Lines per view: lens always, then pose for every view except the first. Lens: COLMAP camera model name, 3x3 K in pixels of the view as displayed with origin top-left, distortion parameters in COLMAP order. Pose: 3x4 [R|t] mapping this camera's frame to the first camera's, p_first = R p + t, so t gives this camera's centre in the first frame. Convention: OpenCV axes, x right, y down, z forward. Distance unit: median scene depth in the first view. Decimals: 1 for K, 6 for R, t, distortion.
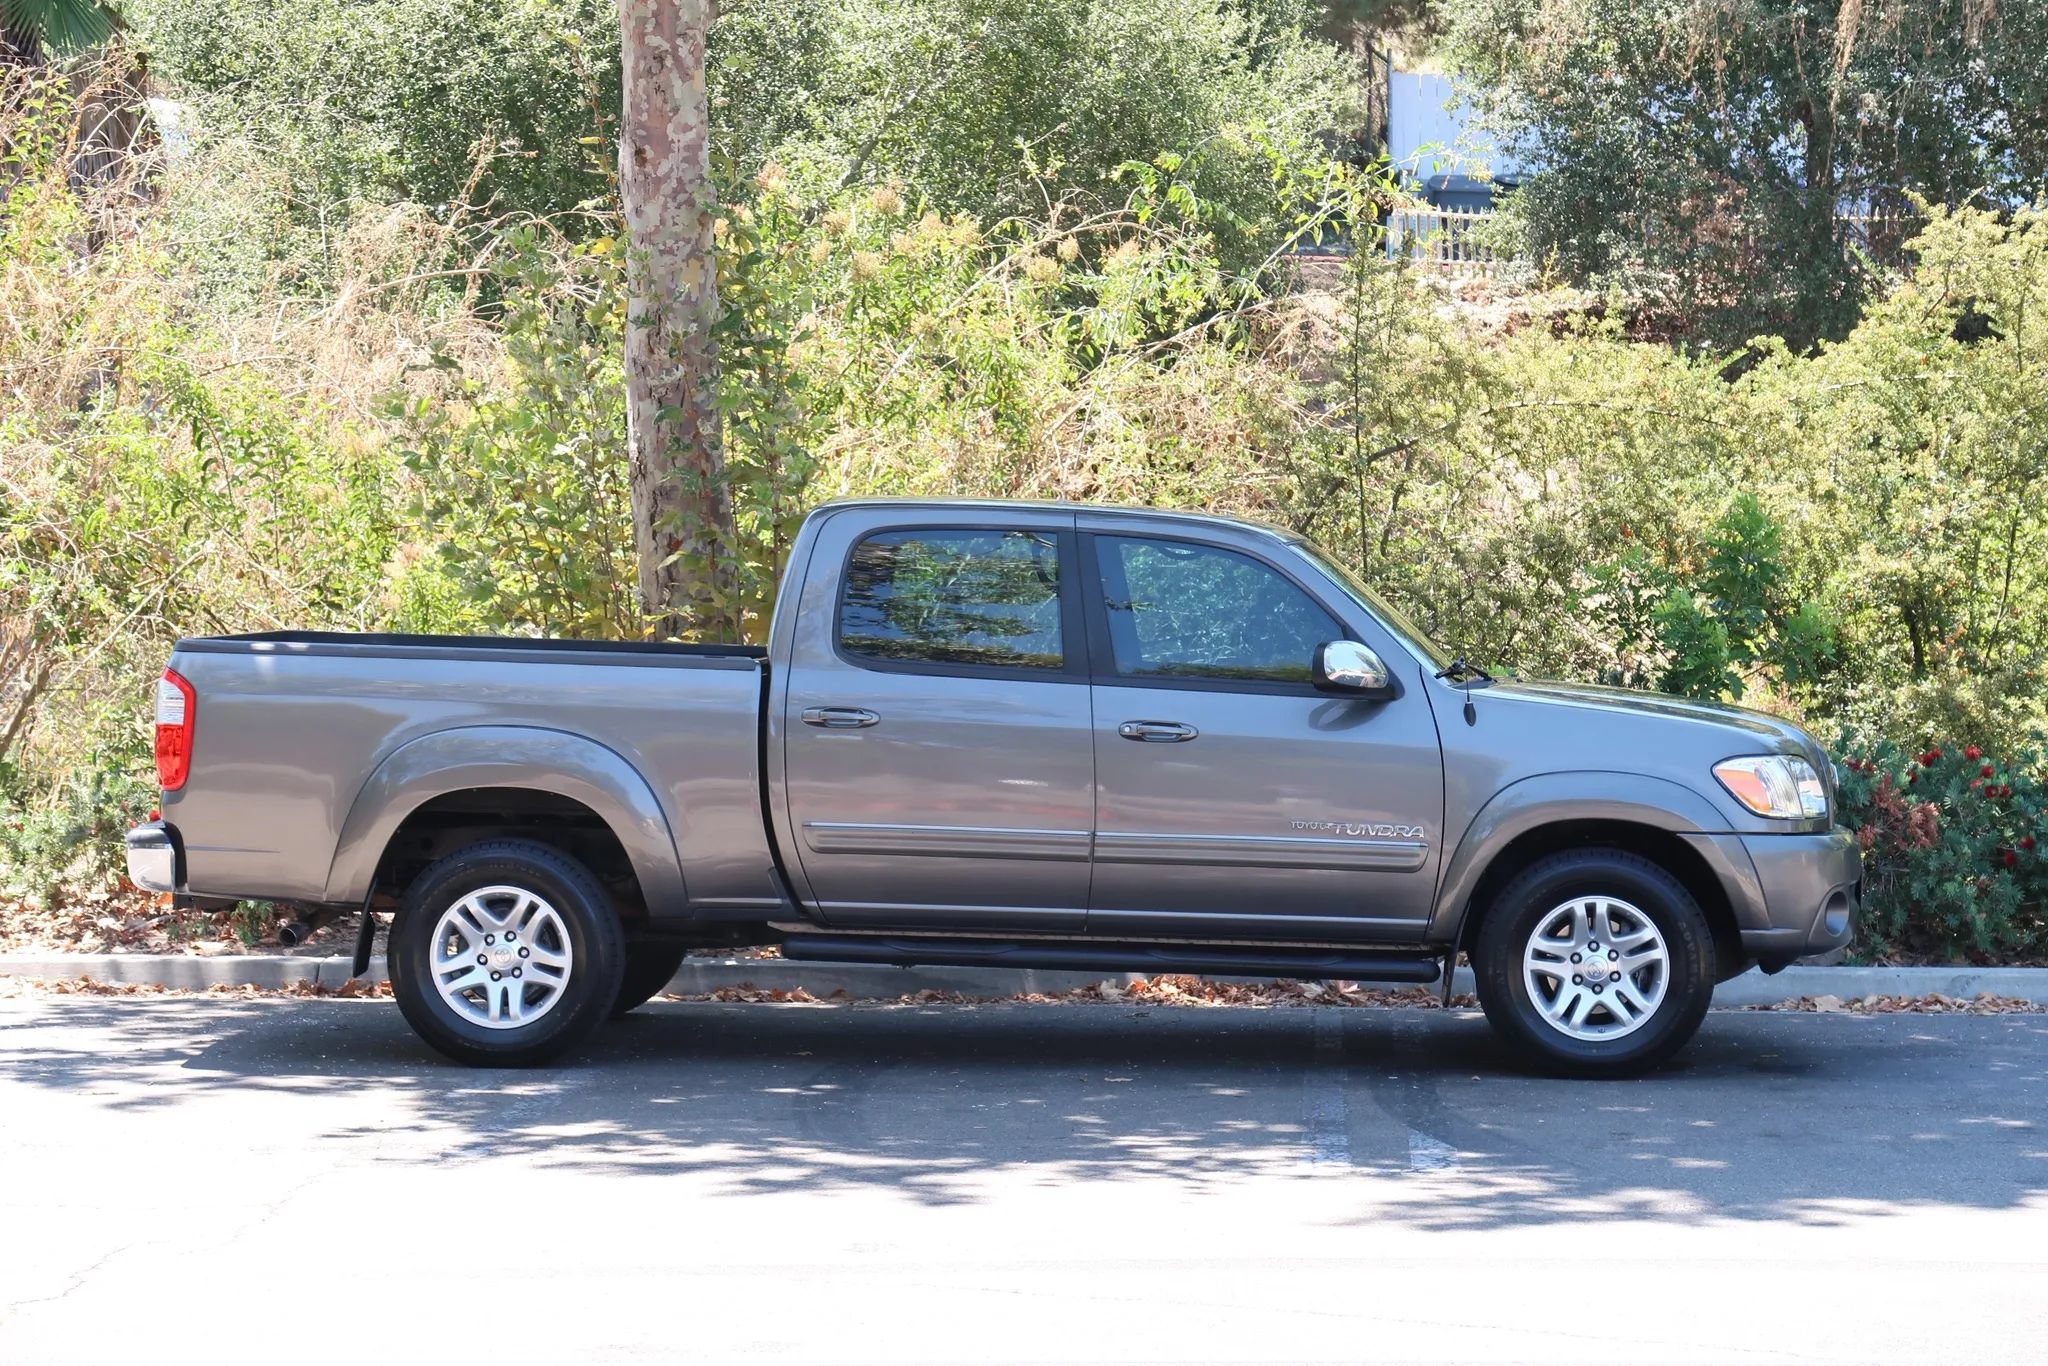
lens RADIAL K [[4980.5, 0, 1024.0], [0, 4980.5, 683.0], [0, 0, 1]] dist [0.063116, -0.648283]
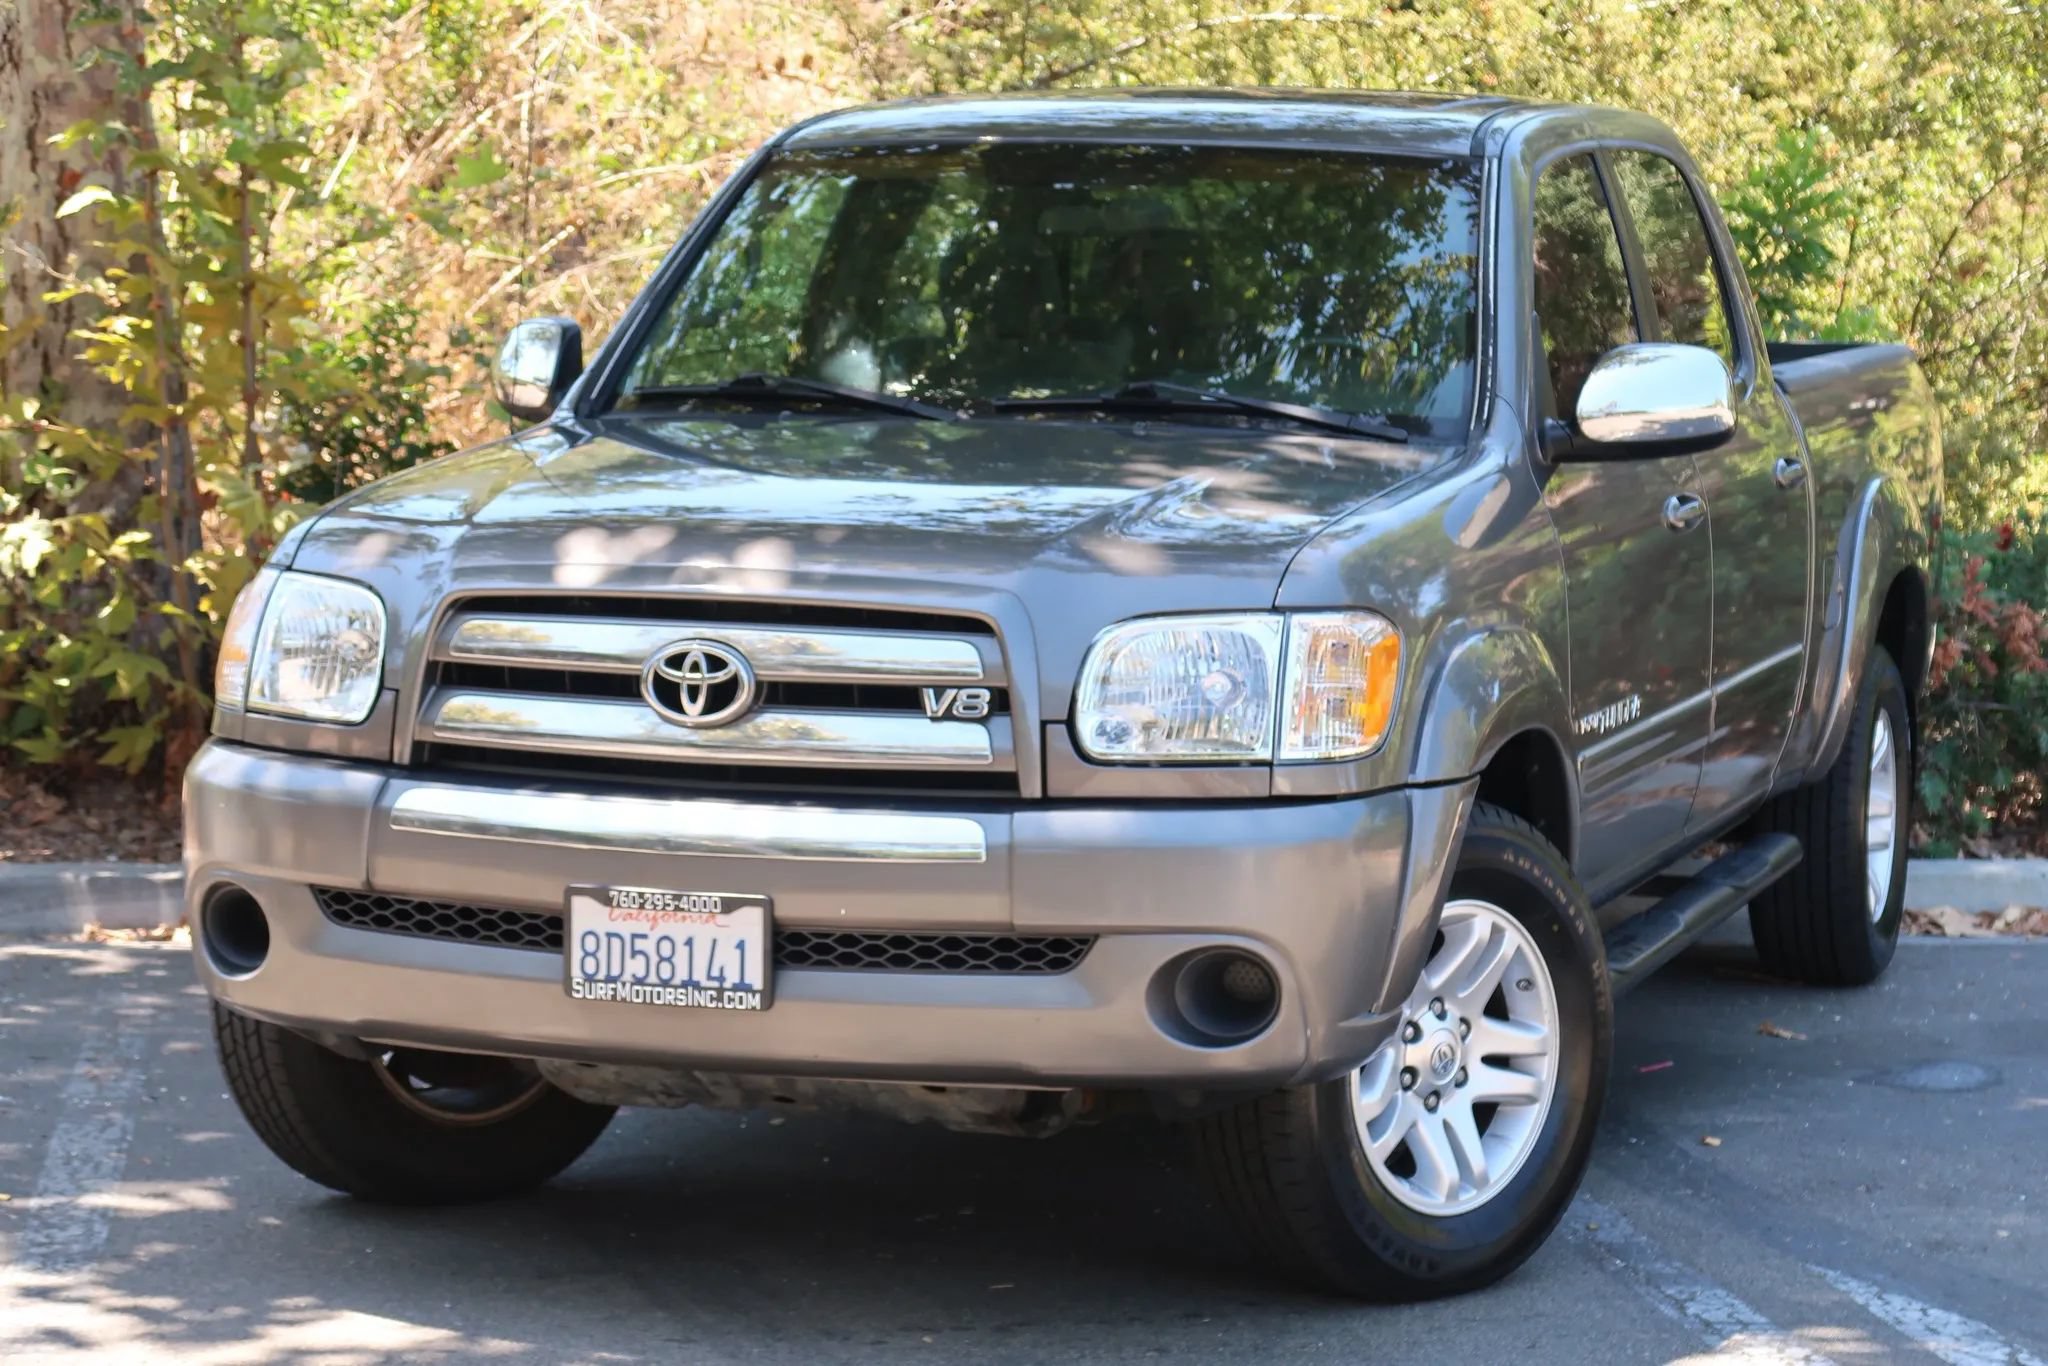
lens RADIAL K [[4980.5, 0, 1024.0], [0, 4980.5, 683.0], [0, 0, 1]] dist [0.063116, -0.648283]
pose [[0.977372, -0.004988, 0.211469, -0.058732], [-0.006023, 0.998660, 0.051396, 0.001023], [-0.211442, -0.051507, 0.976032, 0.257603]]
